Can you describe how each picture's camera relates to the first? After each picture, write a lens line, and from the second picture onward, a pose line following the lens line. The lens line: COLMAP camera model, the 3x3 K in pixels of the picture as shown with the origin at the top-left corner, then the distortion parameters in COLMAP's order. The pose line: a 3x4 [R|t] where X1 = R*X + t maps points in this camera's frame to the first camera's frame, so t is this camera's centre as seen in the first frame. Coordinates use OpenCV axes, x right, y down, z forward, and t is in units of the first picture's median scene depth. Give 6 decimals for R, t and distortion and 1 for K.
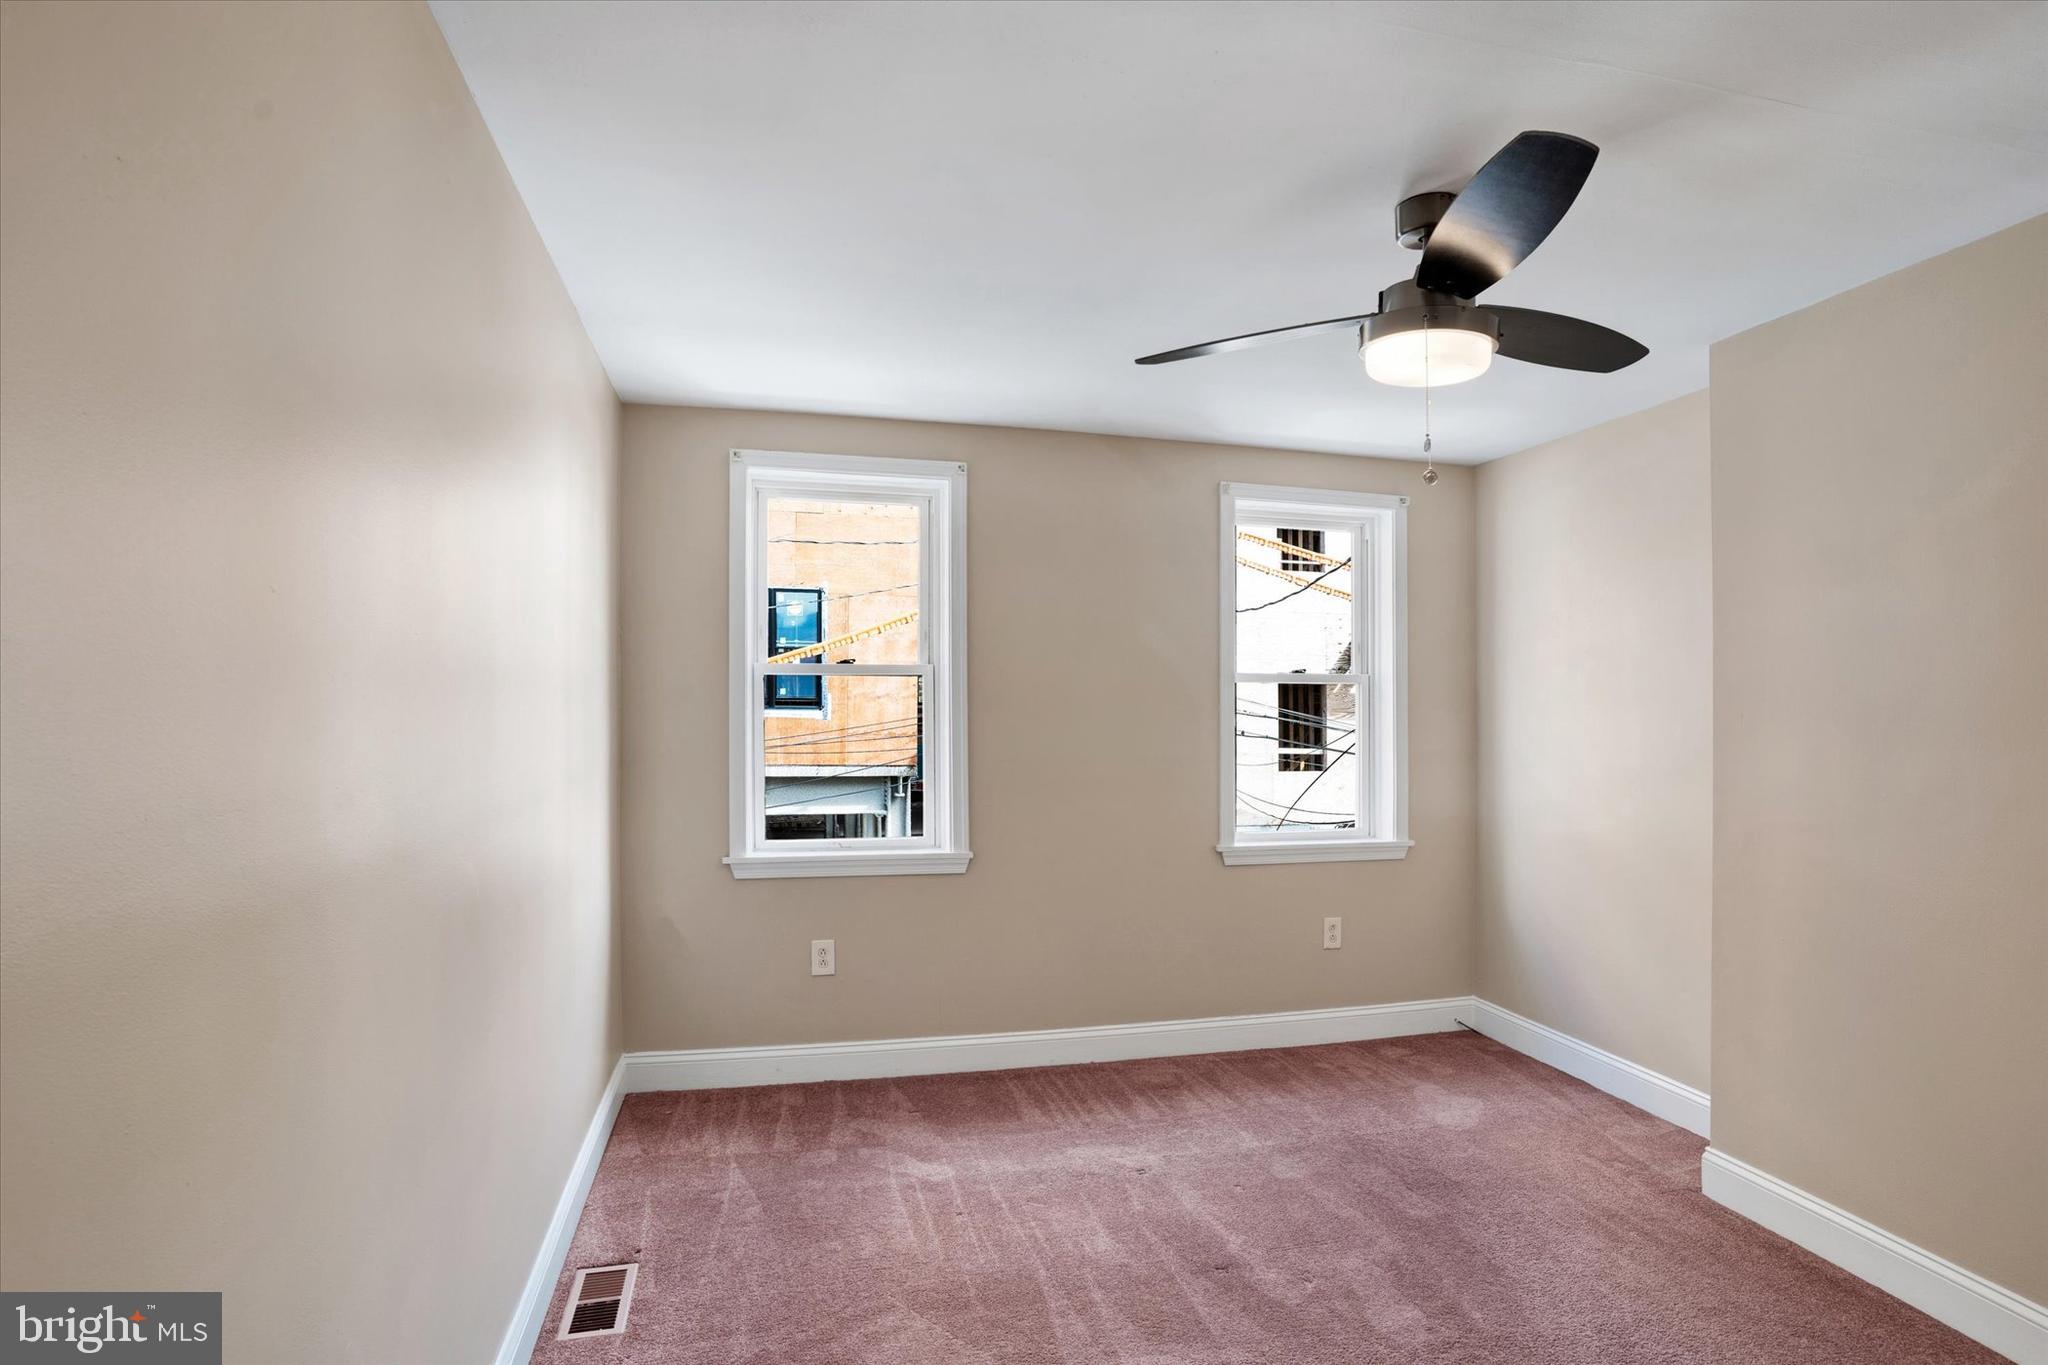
lens RADIAL K [[1067.2, 0, 1017.2], [0, 1067.2, 691.2], [0, 0, 1]] dist [-0.024330, 0.027887]
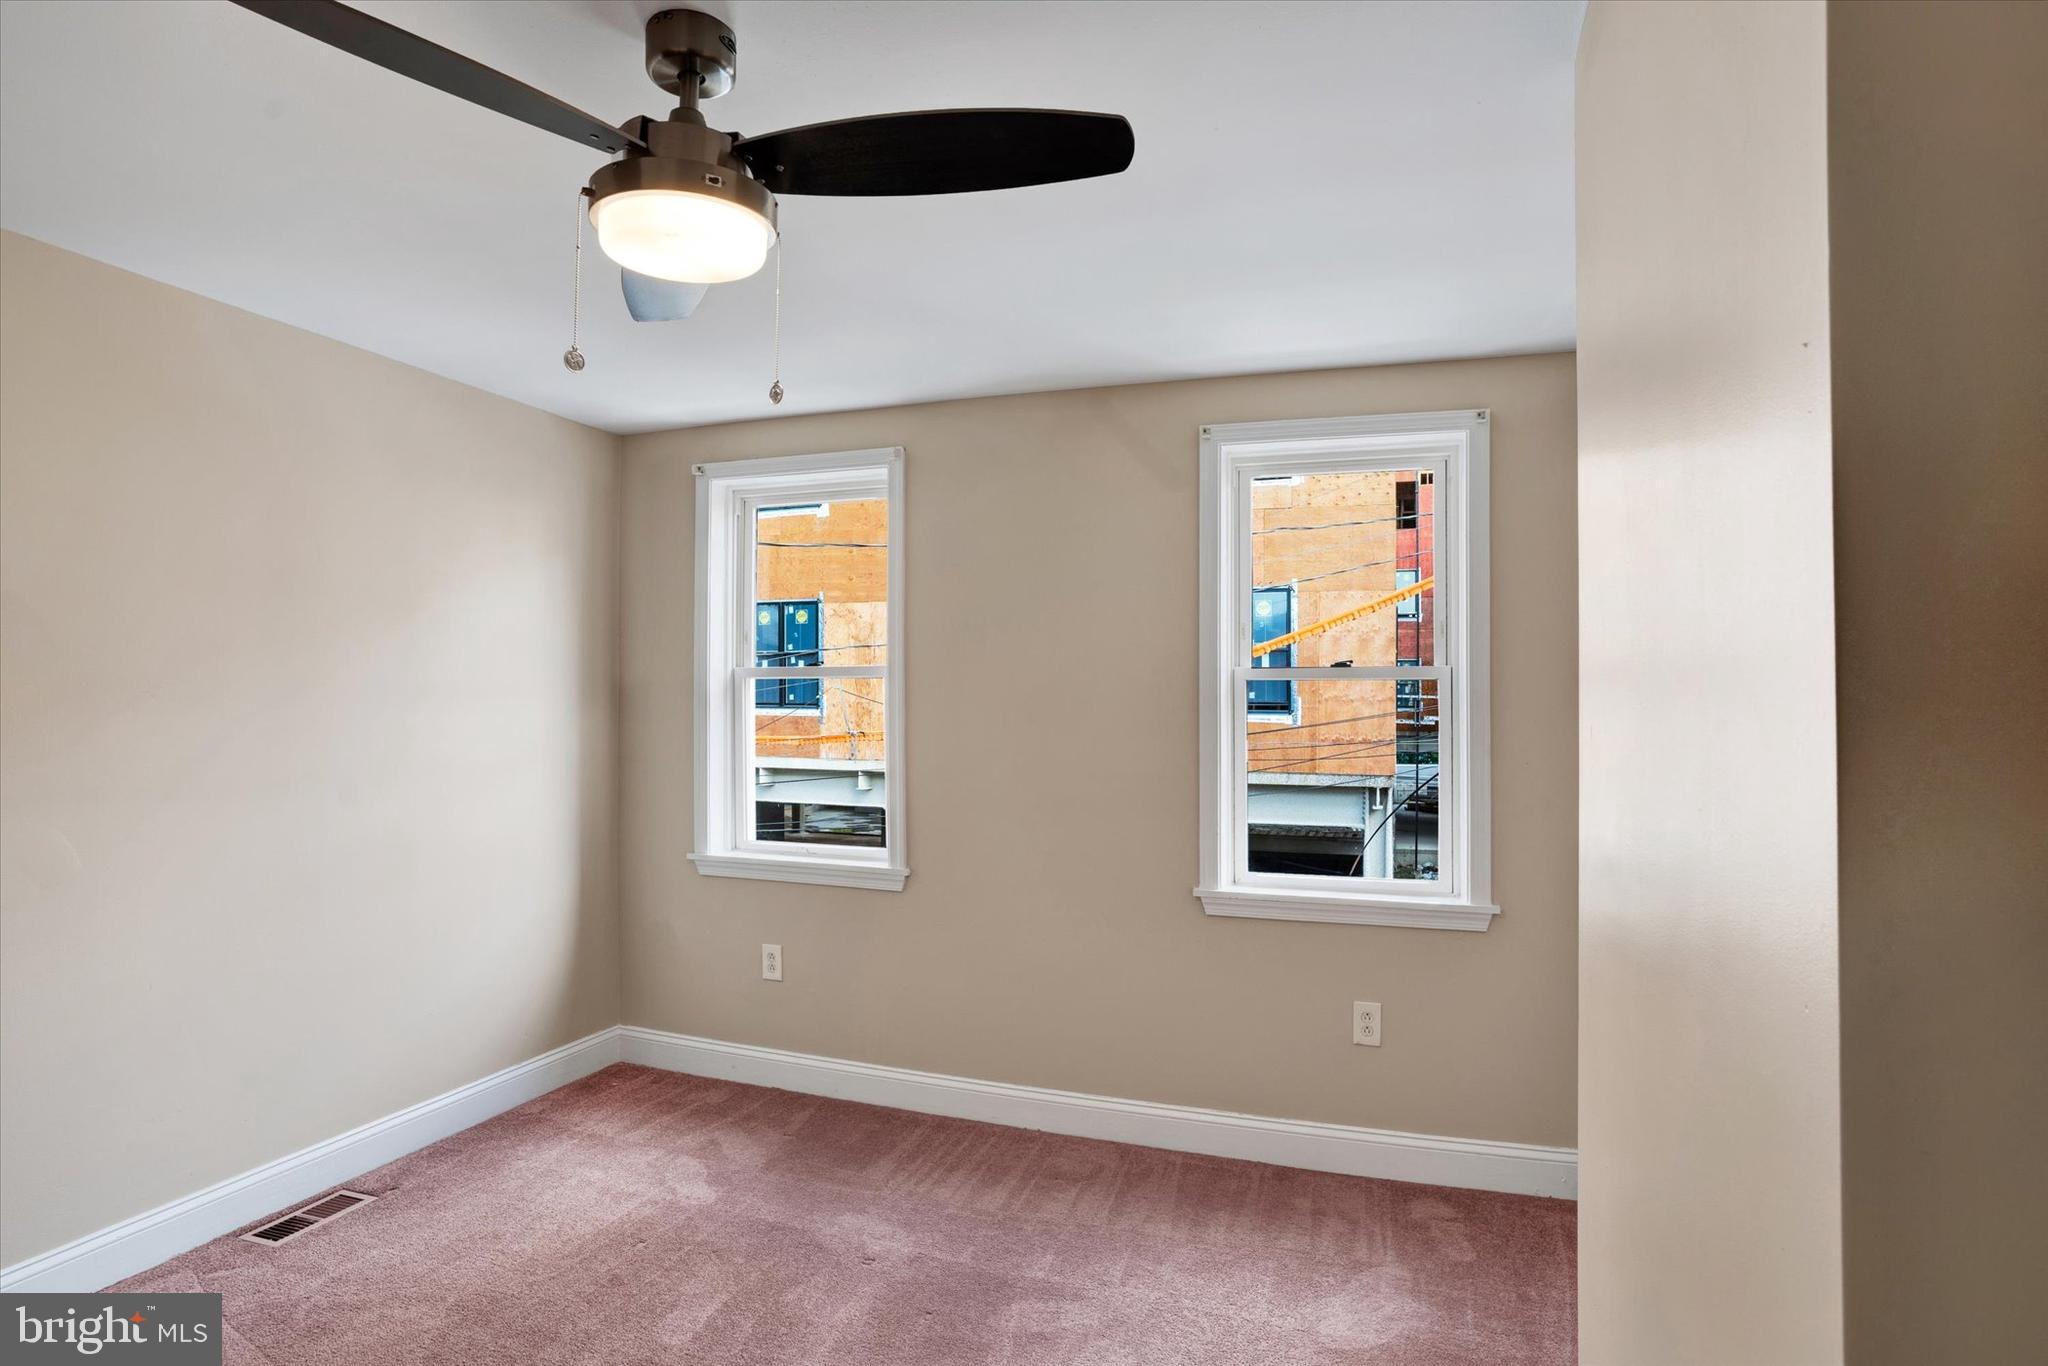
lens RADIAL K [[1067.2, 0, 1034.5], [0, 1067.2, 679.9], [0, 0, 1]] dist [-0.024330, 0.027887]
pose [[0.832215, -0.015790, -0.554228, 0.500554], [0.007571, 0.999825, -0.017117, 0.004595], [0.554401, 0.010049, 0.832189, 0.265281]]
